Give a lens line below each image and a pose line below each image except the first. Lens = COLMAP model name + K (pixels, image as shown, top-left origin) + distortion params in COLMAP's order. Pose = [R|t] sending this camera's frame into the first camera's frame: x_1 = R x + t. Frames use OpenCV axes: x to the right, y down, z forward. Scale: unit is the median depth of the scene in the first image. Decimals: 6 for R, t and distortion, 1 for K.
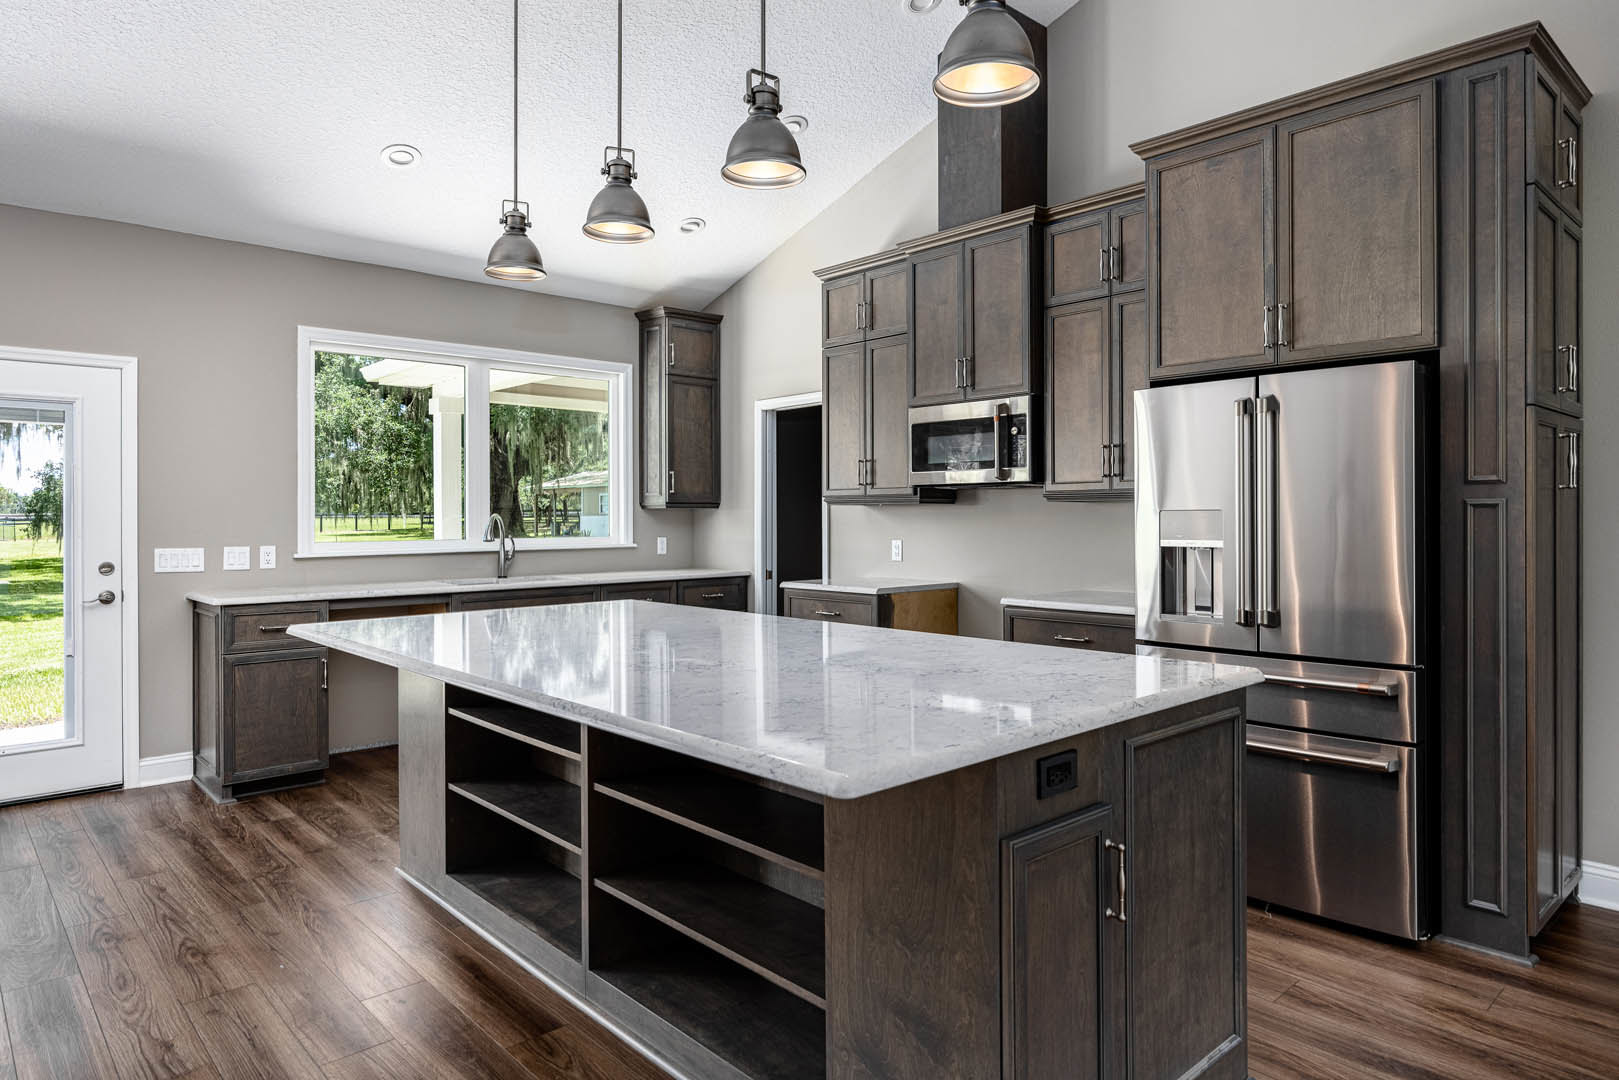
lens RADIAL K [[959.4, 0, 813.2], [0, 959.4, 514.8], [0, 0, 1]] dist [-0.003362, -0.001815]
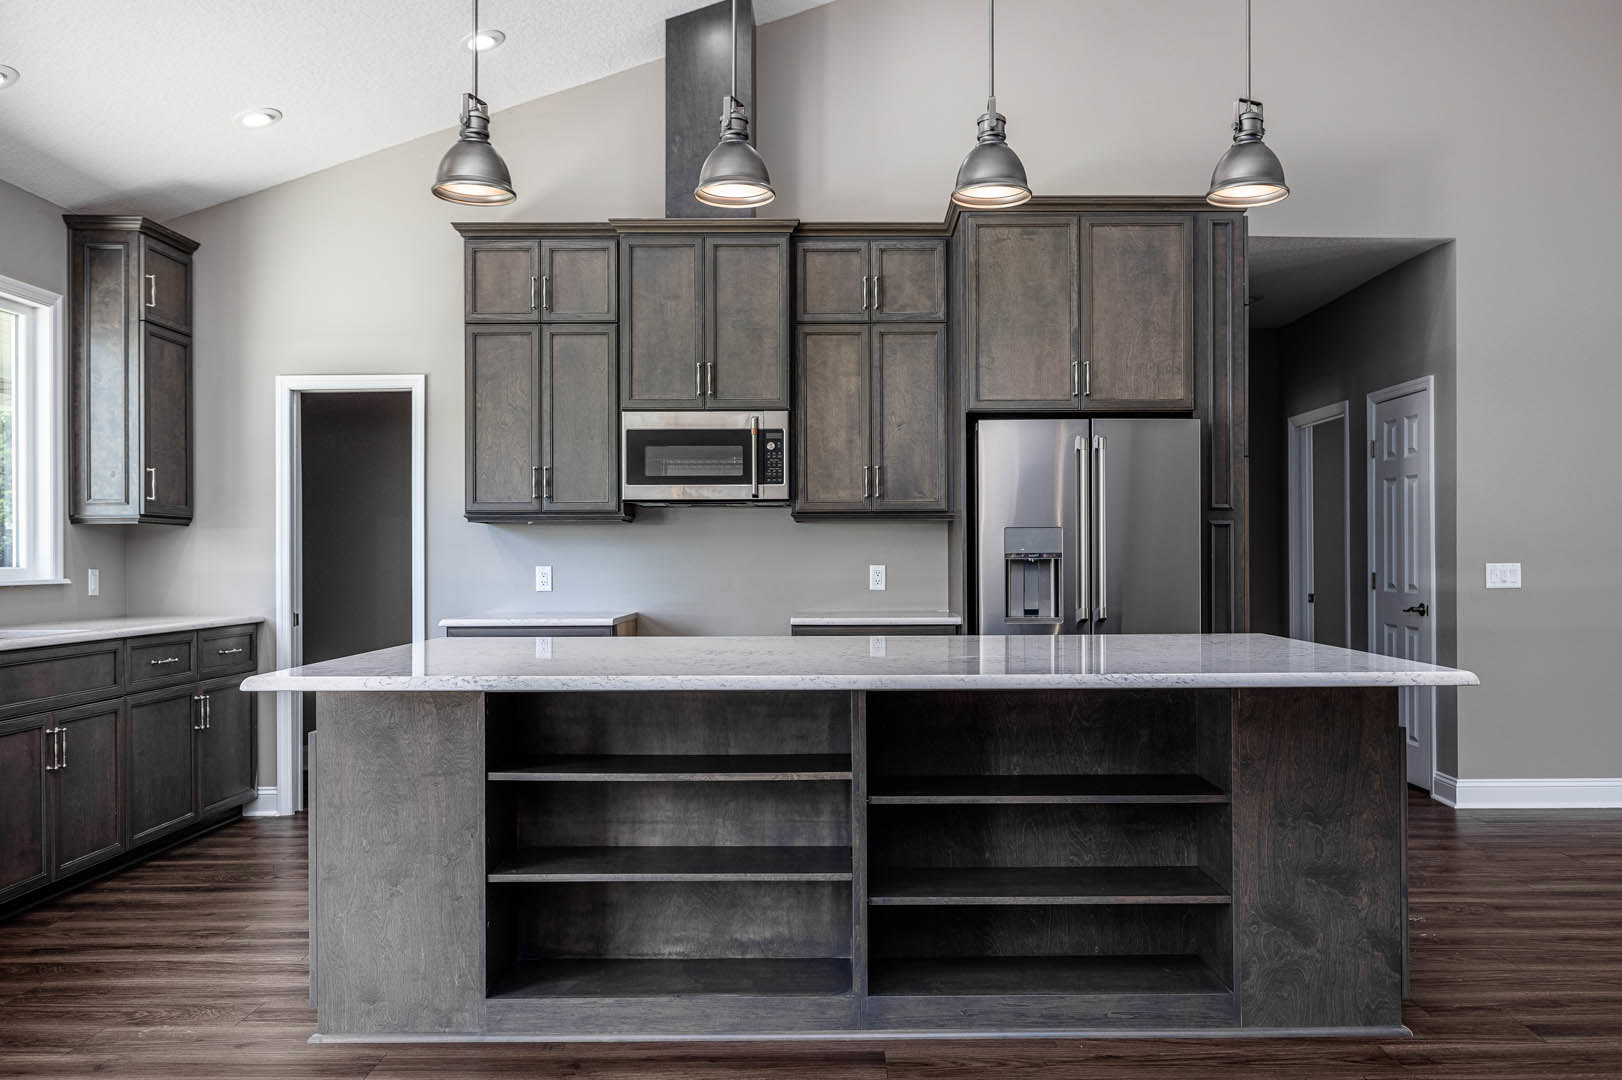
lens RADIAL K [[1241.9, 0, 821.2], [0, 1241.9, 555.1], [0, 0, 1]] dist [0.001232, -0.002527]
pose [[0.684864, 0.001566, 0.728670, -0.705621], [-0.000247, 0.999998, -0.001918, 0.025481], [-0.728671, 0.001134, 0.684863, 0.117384]]
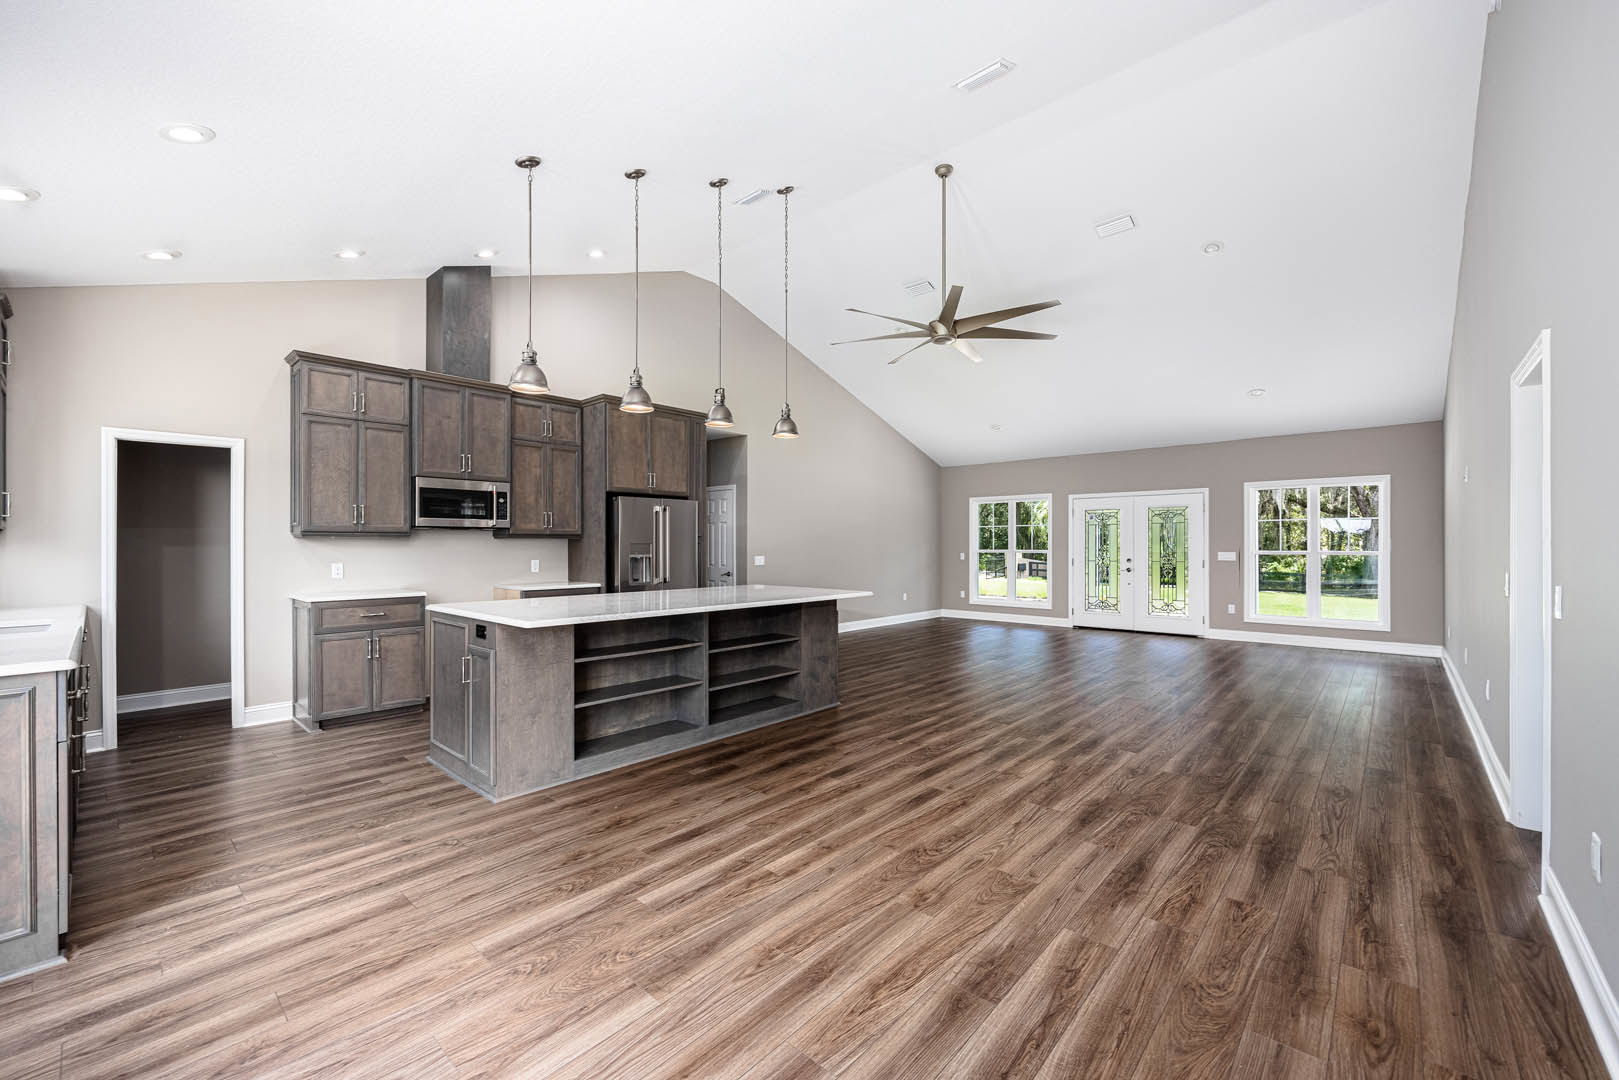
lens RADIAL K [[665.1, 0, 805.5], [0, 665.1, 547.6], [0, 0, 1]] dist [0.001637, 0.000503]
pose [[-0.077211, 0.000189, 0.997015, -1.213474], [-0.001070, 0.999999, -0.000272, 0.004522], [-0.997014, -0.001088, -0.077211, 0.537579]]
